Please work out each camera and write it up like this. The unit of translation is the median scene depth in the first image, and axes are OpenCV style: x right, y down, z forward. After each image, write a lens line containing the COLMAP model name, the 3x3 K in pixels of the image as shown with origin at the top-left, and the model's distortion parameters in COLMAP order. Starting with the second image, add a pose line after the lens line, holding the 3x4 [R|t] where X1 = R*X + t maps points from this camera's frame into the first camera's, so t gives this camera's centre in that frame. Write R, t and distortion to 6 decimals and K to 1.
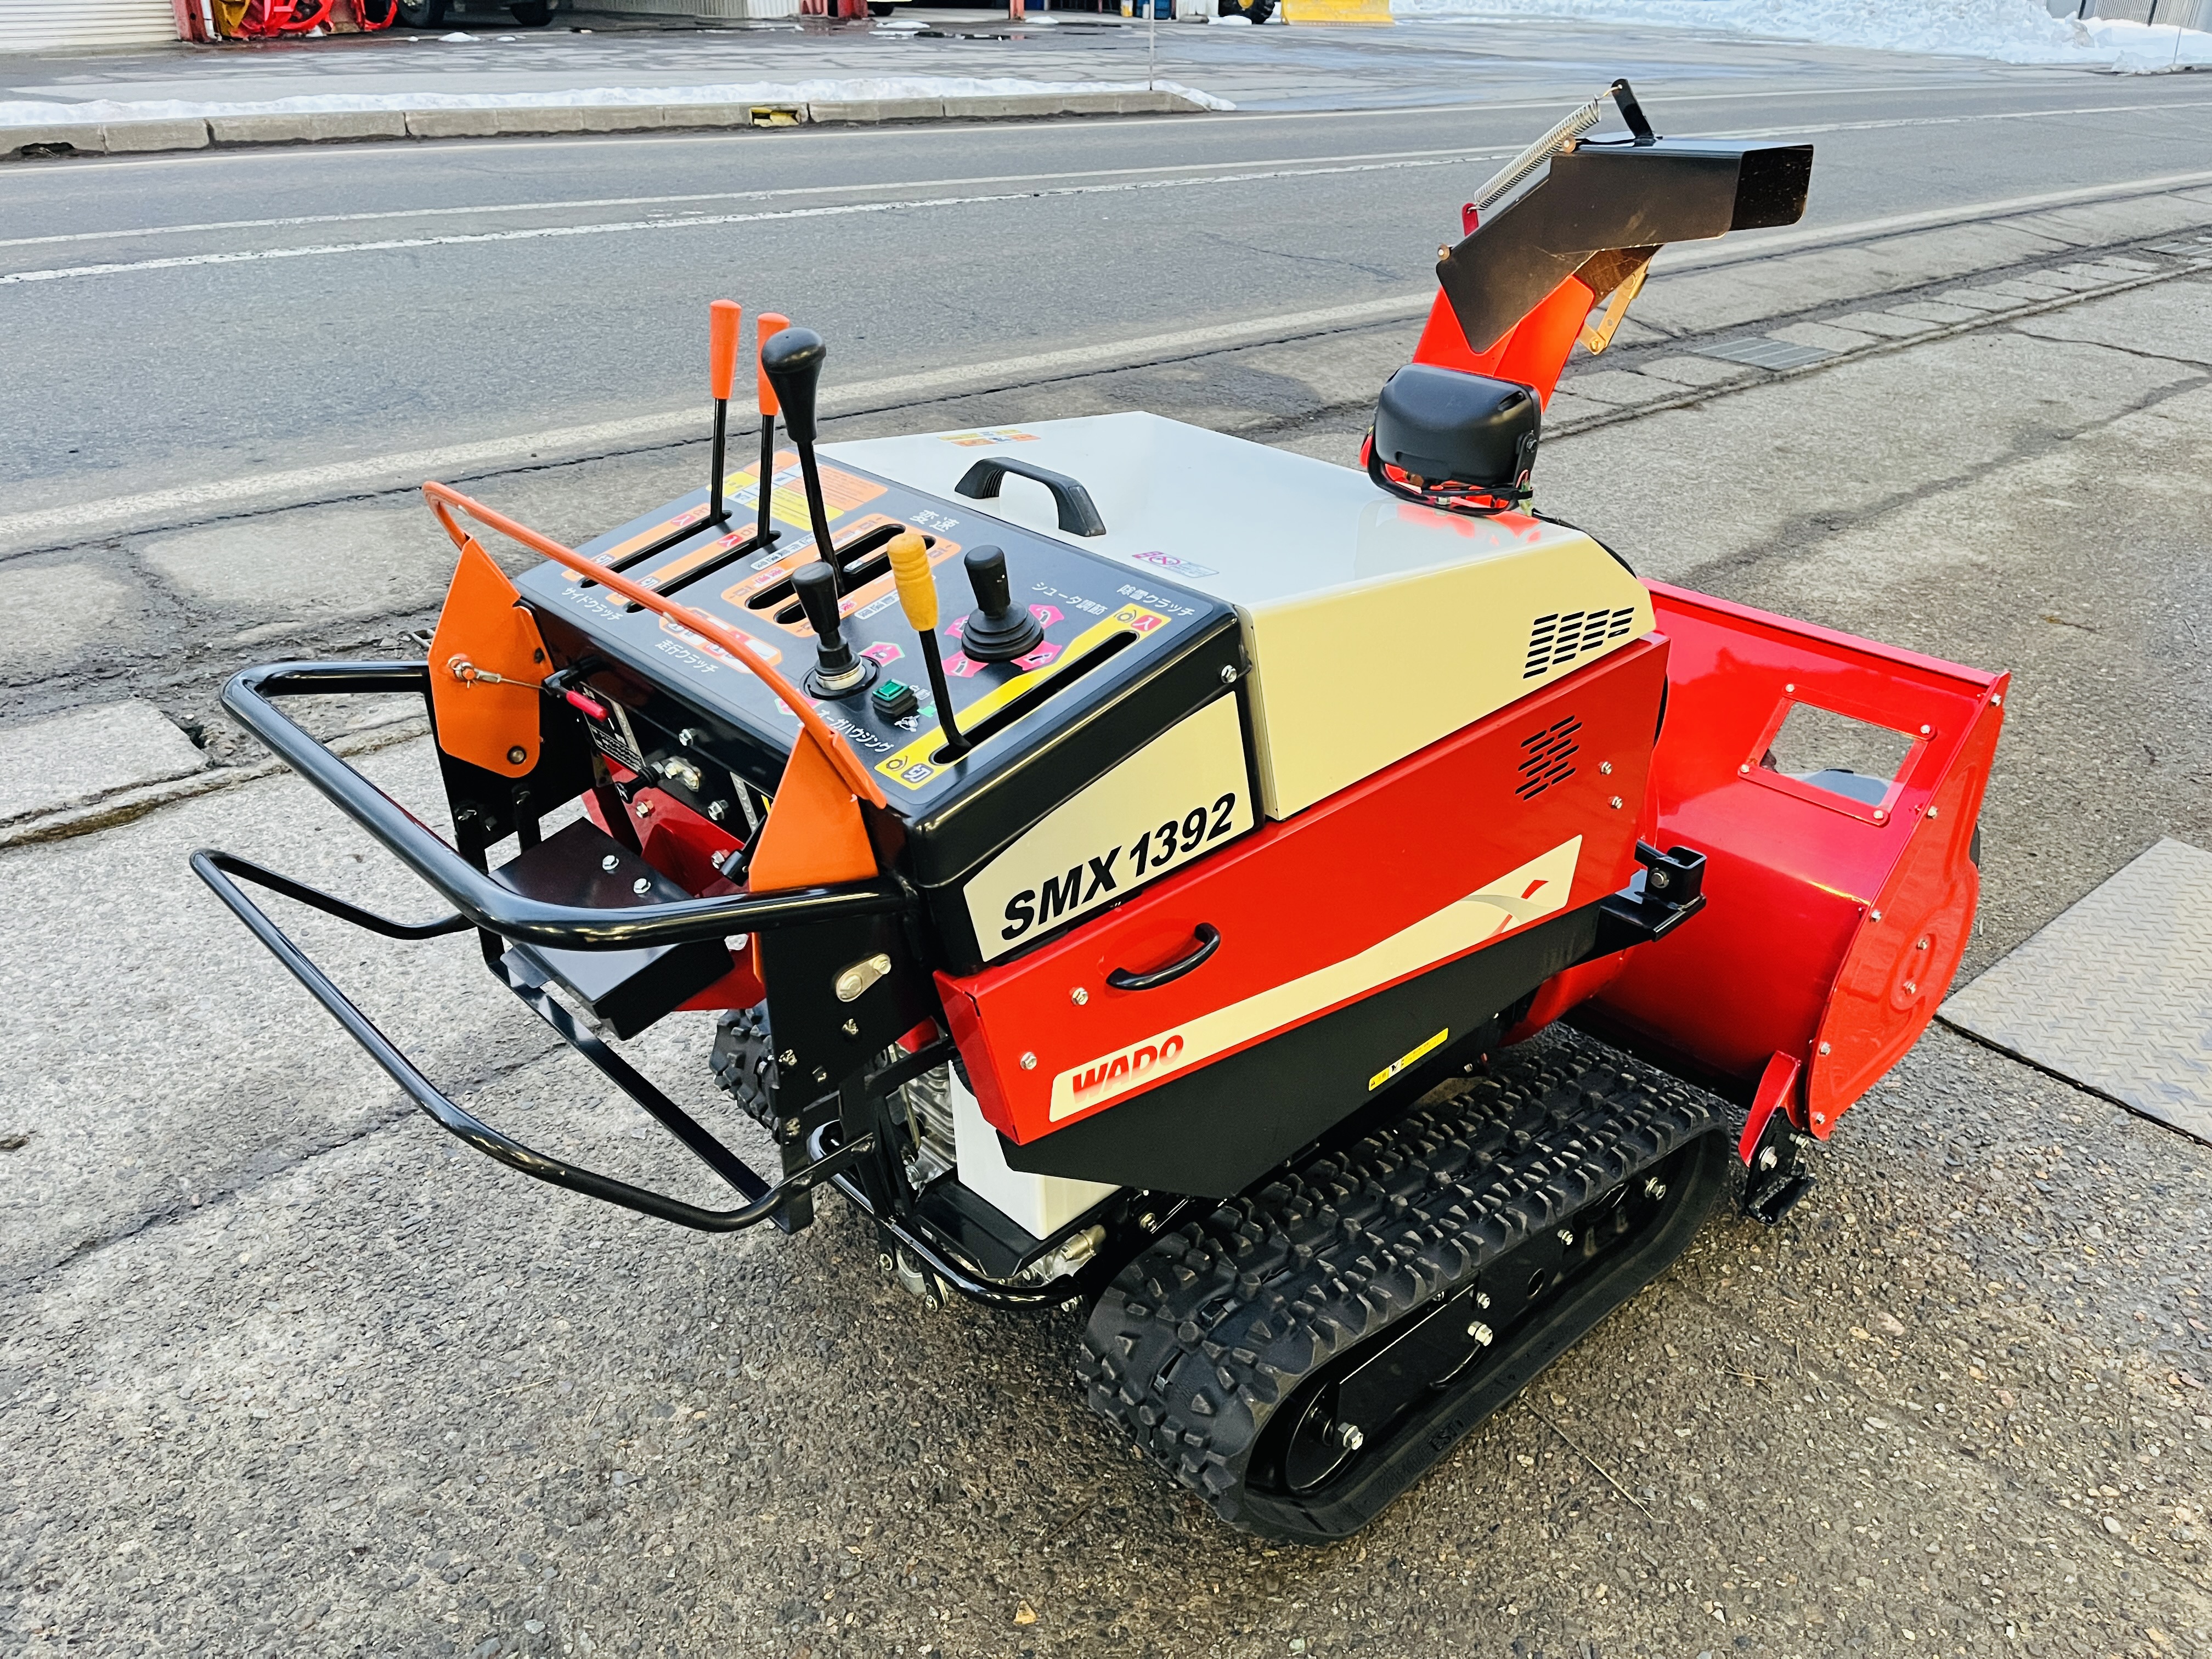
lens RADIAL K [[1681.7, 0, 1118.7], [0, 1681.7, 829.3], [0, 0, 1]] dist [0.024718, -0.008593]
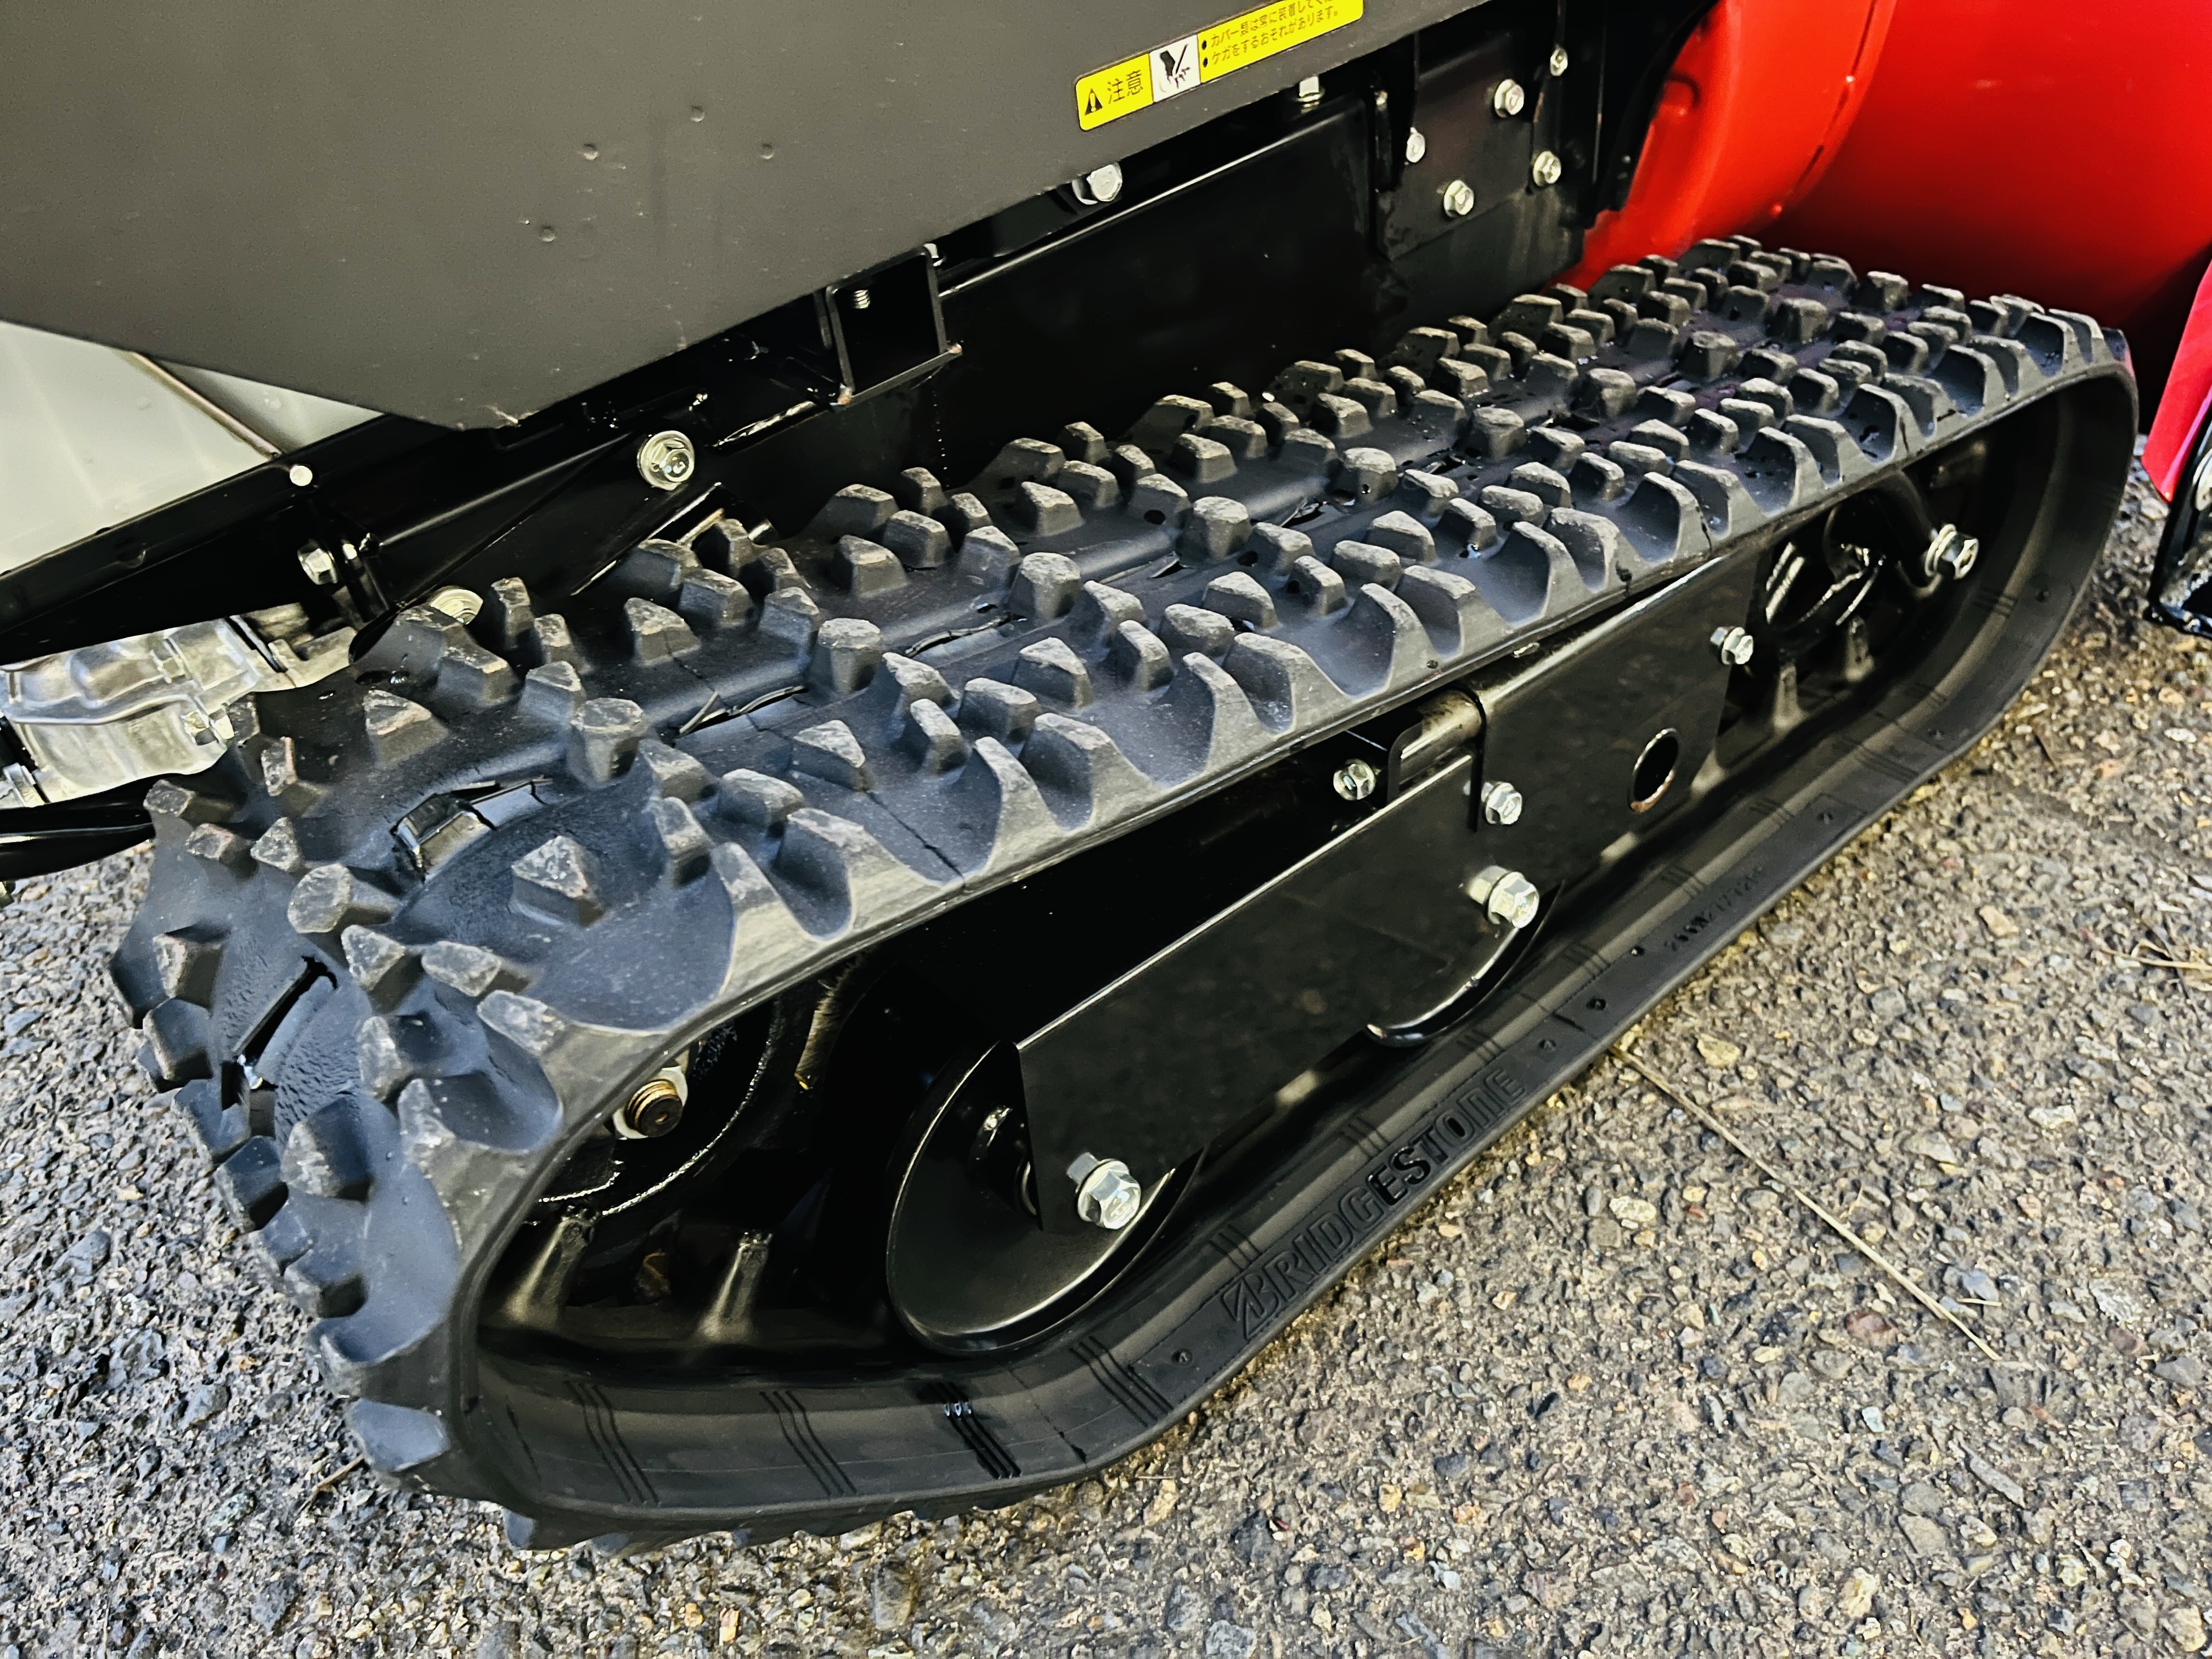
lens RADIAL K [[1674.4, 0, 1128.3], [0, 1674.4, 835.7], [0, 0, 1]] dist [0.063733, -0.107760]
pose [[0.994890, -0.063847, -0.078218, 0.165000], [0.077410, 0.979701, 0.184914, 0.214909], [0.064824, -0.190024, 0.979637, 0.645519]]
